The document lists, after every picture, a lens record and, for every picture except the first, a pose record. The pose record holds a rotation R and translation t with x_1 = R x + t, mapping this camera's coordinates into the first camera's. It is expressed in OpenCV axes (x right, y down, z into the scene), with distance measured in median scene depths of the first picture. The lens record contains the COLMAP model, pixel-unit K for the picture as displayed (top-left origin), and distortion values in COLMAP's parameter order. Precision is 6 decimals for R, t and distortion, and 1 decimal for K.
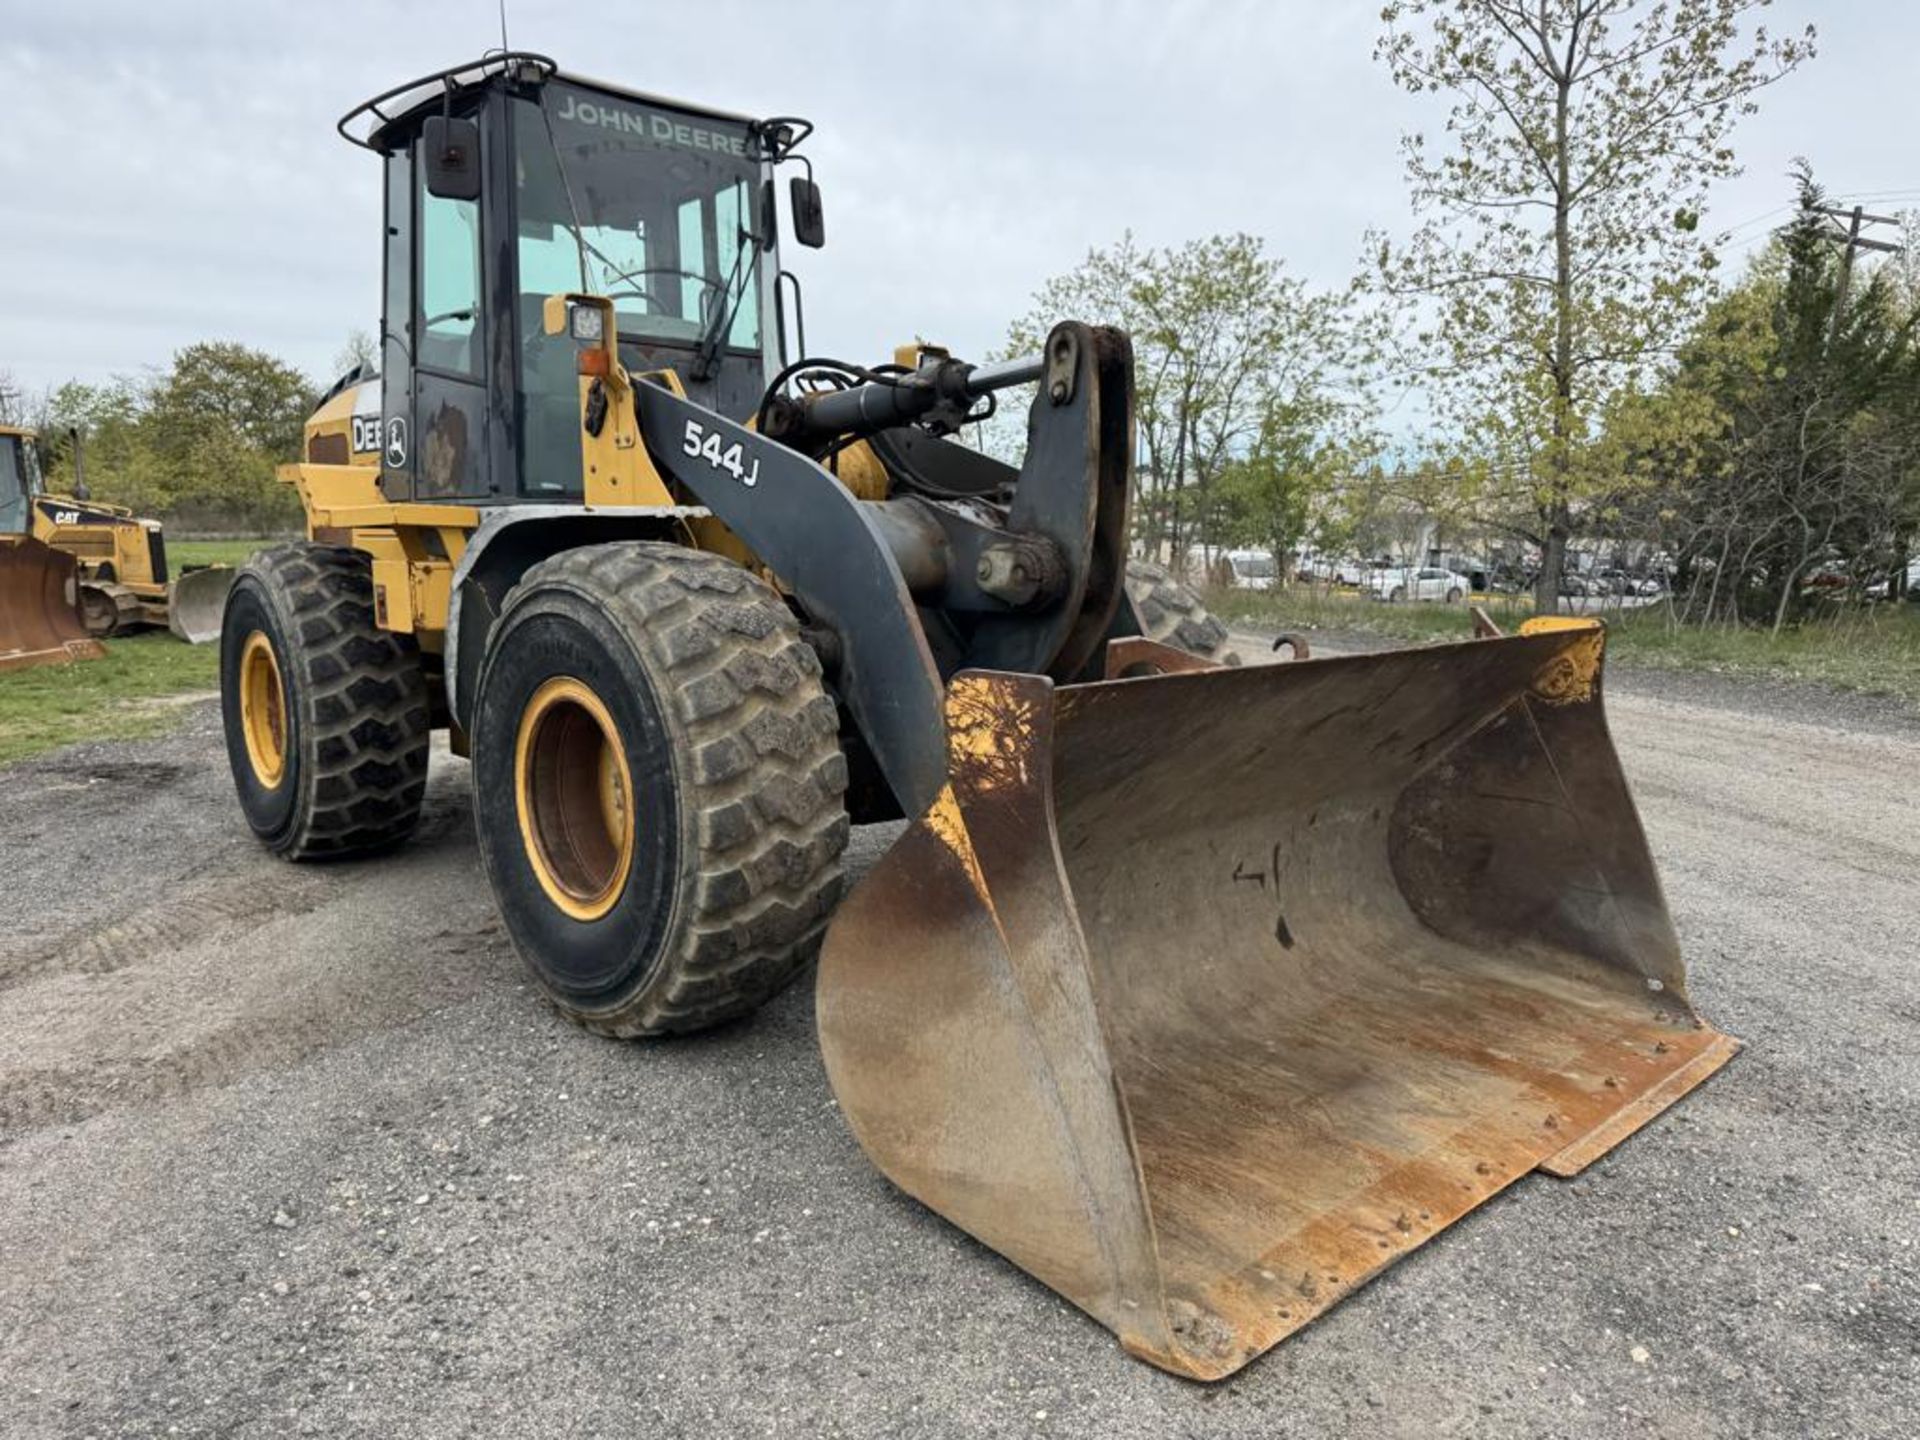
lens RADIAL K [[1363.0, 0, 959.0], [0, 1363.0, 718.0], [0, 0, 1]] dist [0.037816, -0.048022]
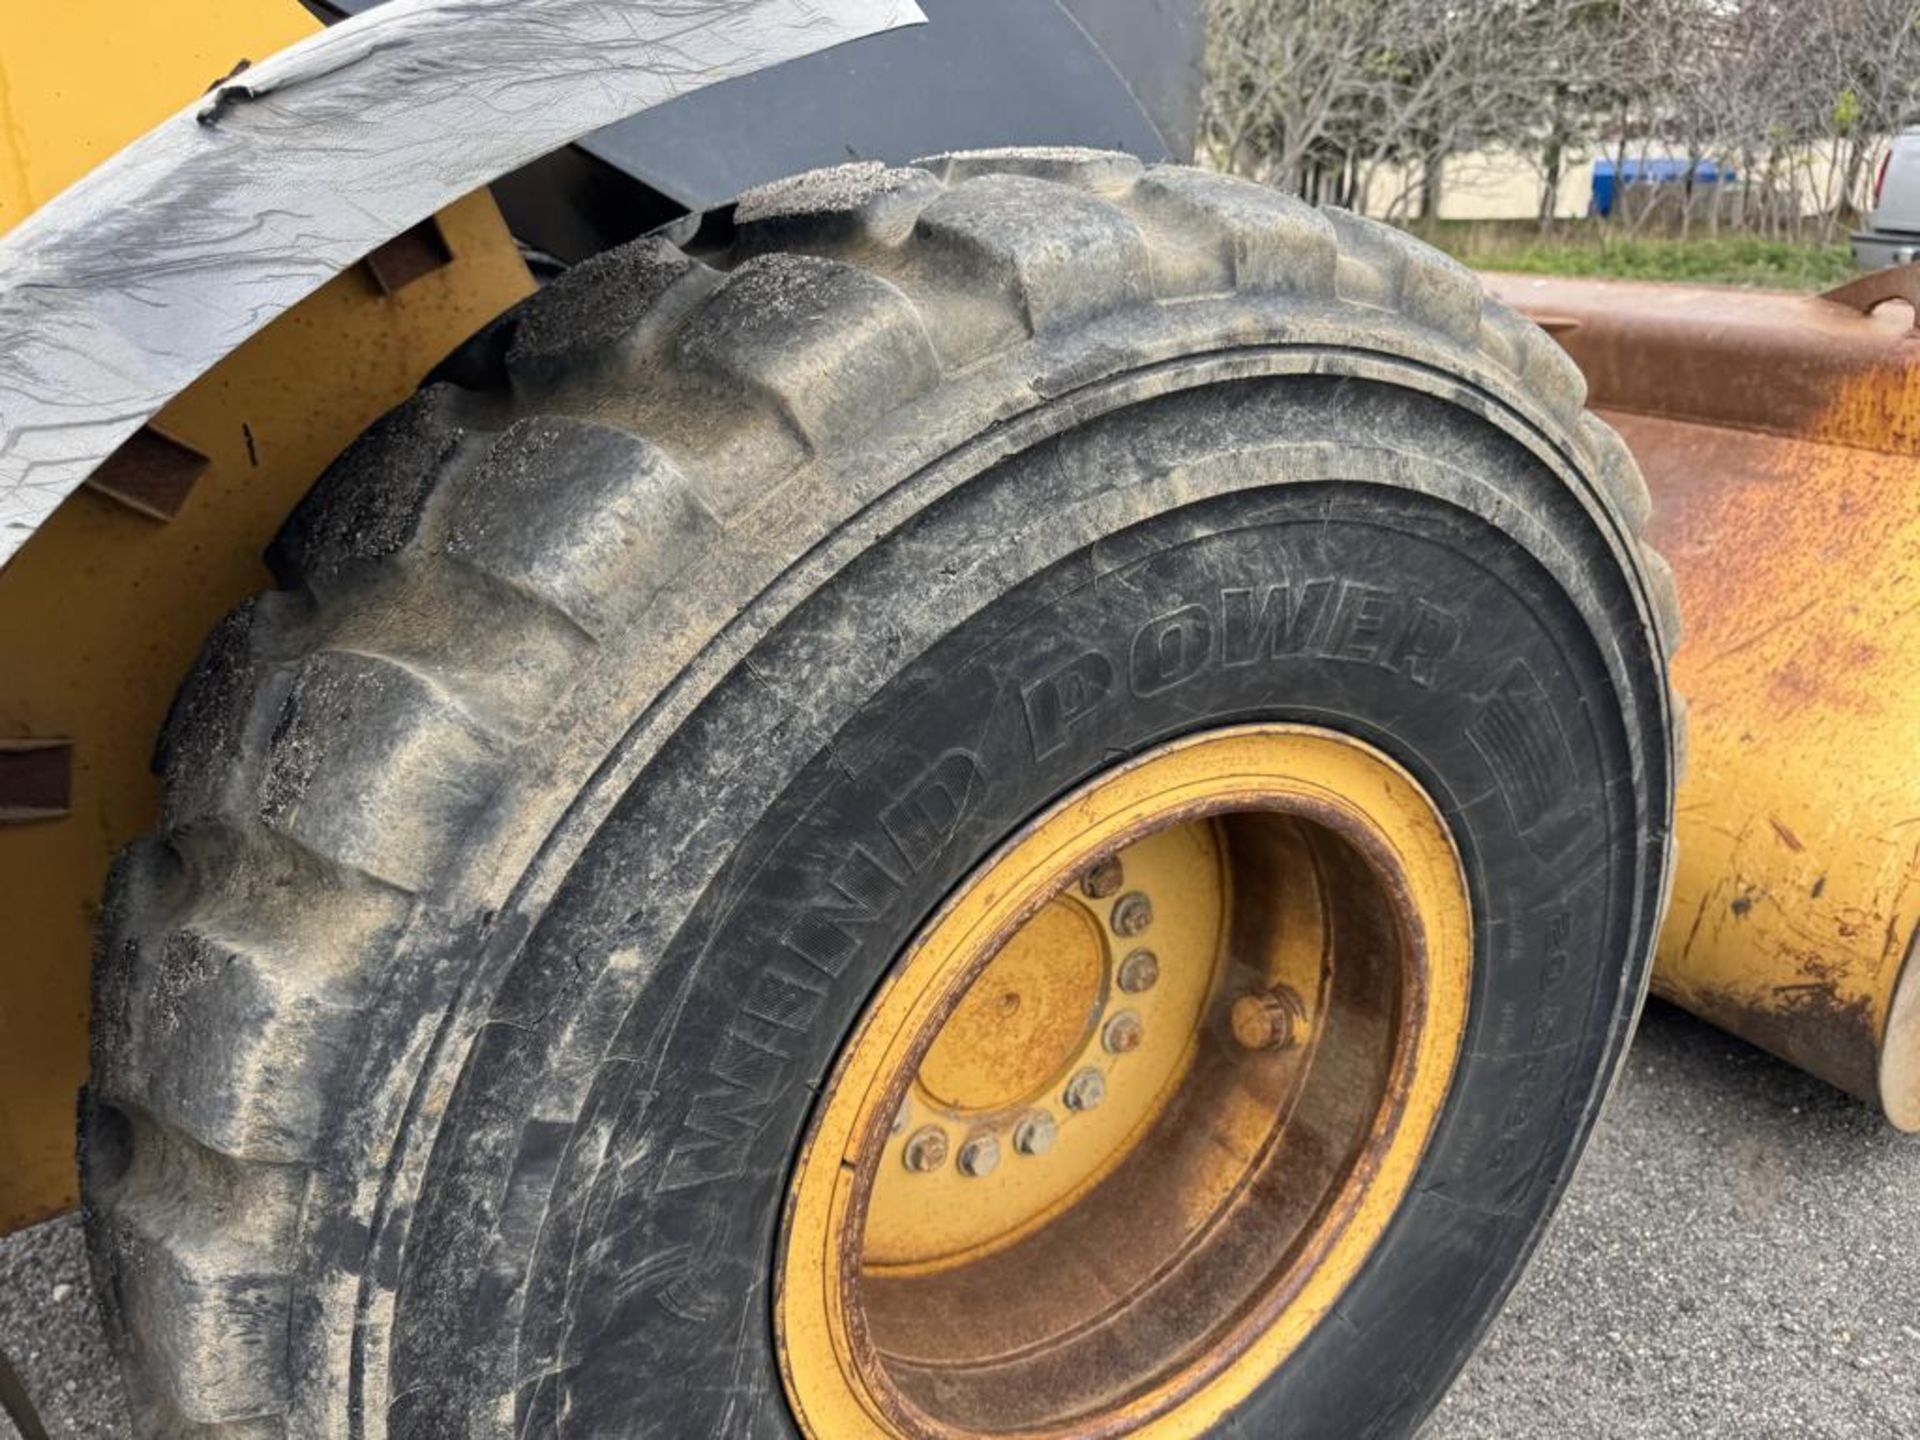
lens RADIAL K [[1429.0, 0, 949.6], [0, 1429.0, 709.1], [0, 0, 1]] dist [0.056038, -0.081848]
pose [[0.175730, -0.393382, 0.902424, -0.489288], [0.145881, 0.916975, 0.371317, -0.127974], [-0.973570, 0.066395, 0.218527, 0.919847]]
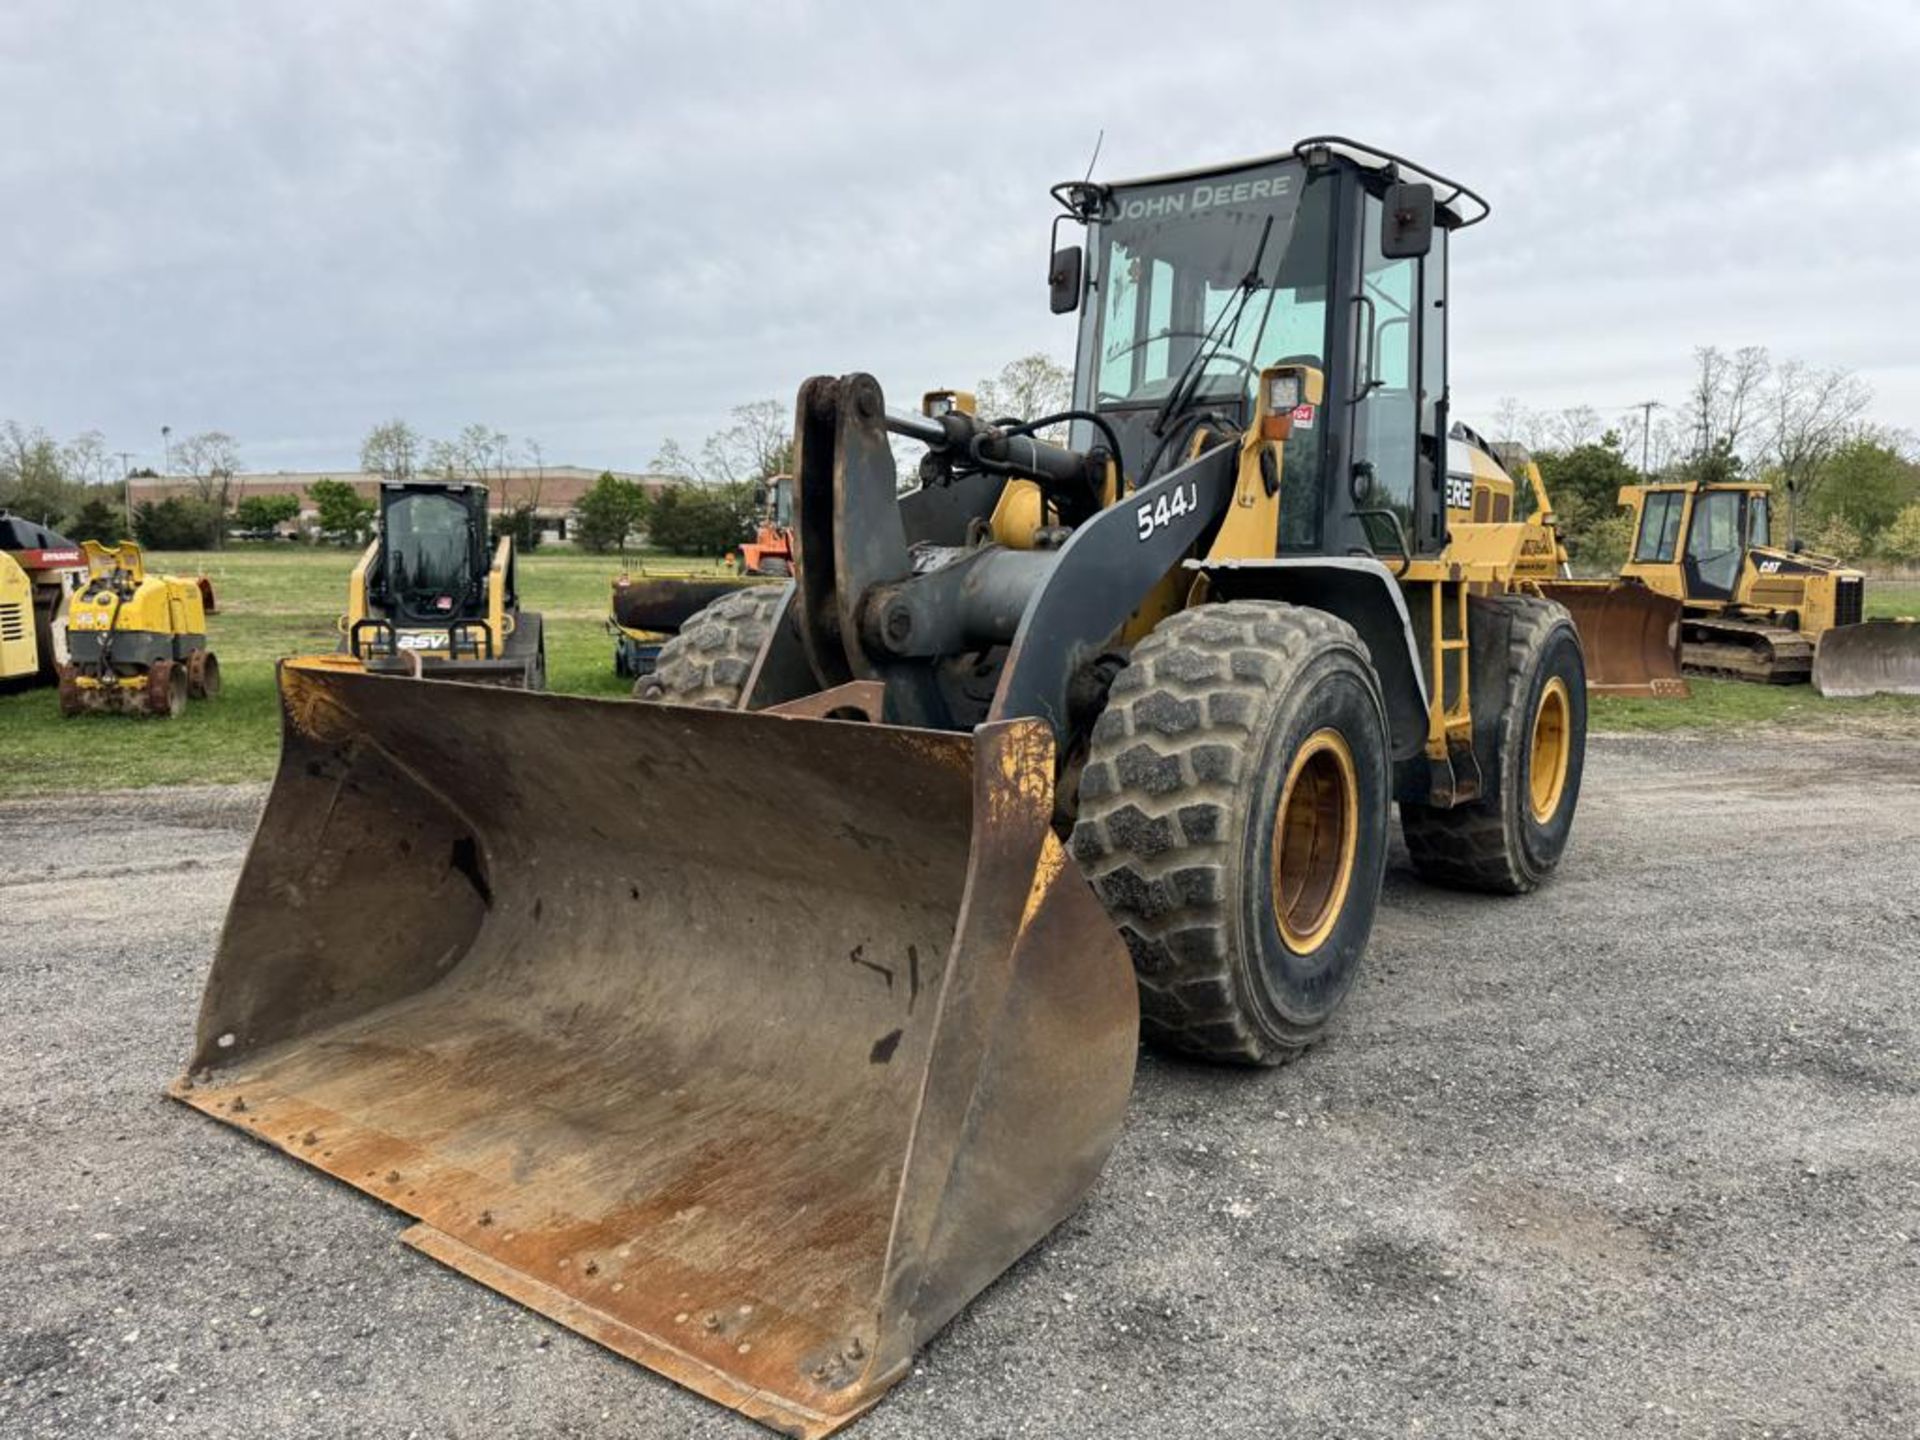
lens RADIAL K [[1350.7, 0, 953.5], [0, 1350.7, 719.5], [0, 0, 1]] dist [0.044885, -0.057175]
pose [[0.195472, 0.112310, -0.974257, 1.065445], [-0.145700, 0.985722, 0.084399, -0.124295], [0.969826, 0.125452, 0.209045, 0.851563]]
